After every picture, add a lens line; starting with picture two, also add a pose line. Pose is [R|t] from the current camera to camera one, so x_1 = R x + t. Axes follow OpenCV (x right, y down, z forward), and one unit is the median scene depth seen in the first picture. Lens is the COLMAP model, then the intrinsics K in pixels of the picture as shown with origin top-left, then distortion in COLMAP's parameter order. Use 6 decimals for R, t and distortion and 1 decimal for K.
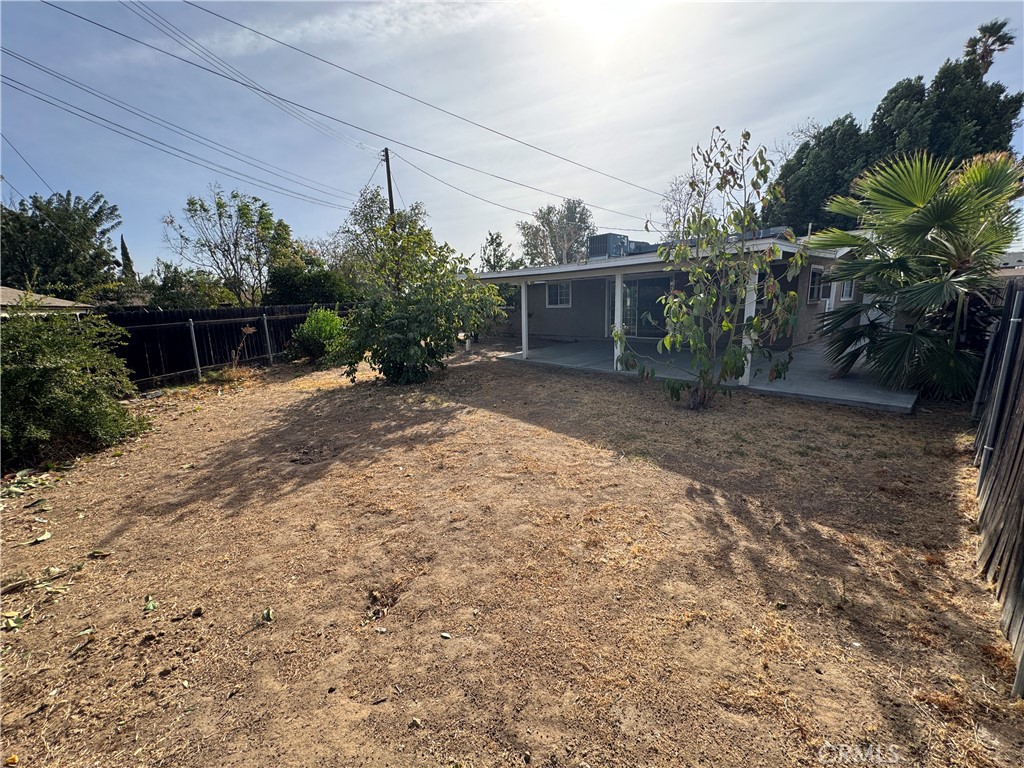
lens RADIAL K [[404.4, 0, 508.2], [0, 404.4, 383.4], [0, 0, 1]] dist [-0.002981, -0.000336]
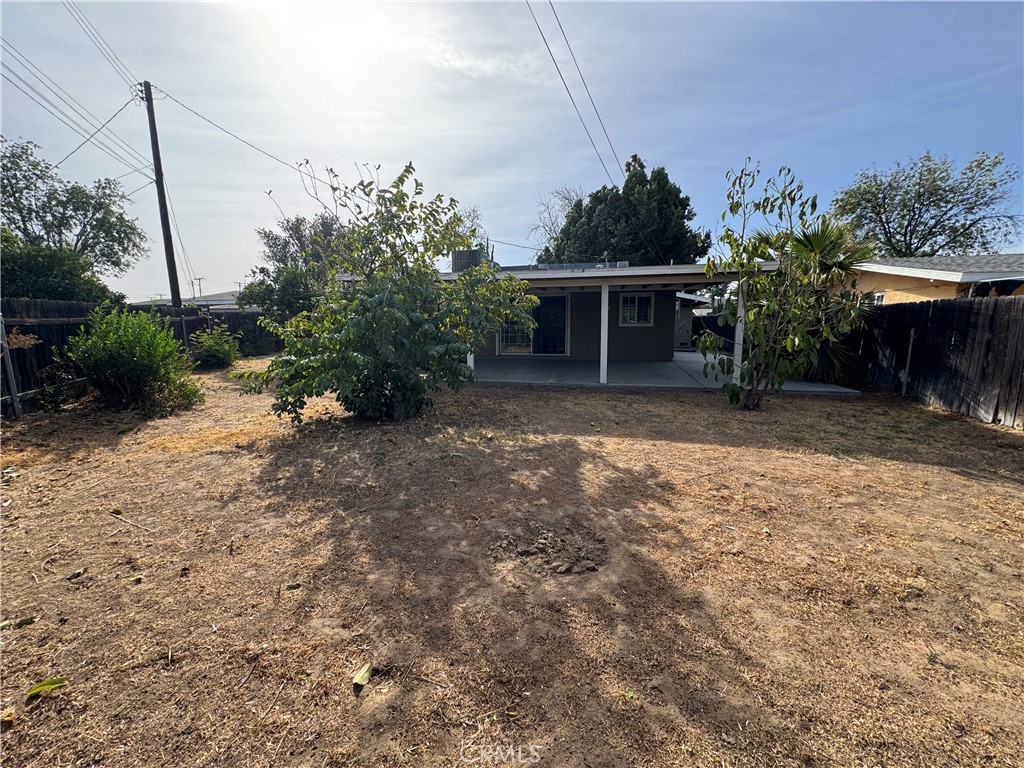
lens RADIAL K [[404.4, 0, 513.1], [0, 404.4, 392.3], [0, 0, 1]] dist [-0.002981, -0.000336]
pose [[0.825197, -0.068982, 0.560618, -0.475043], [0.091071, 0.995778, -0.011525, -0.020257], [-0.557456, 0.060566, 0.827995, 0.324335]]
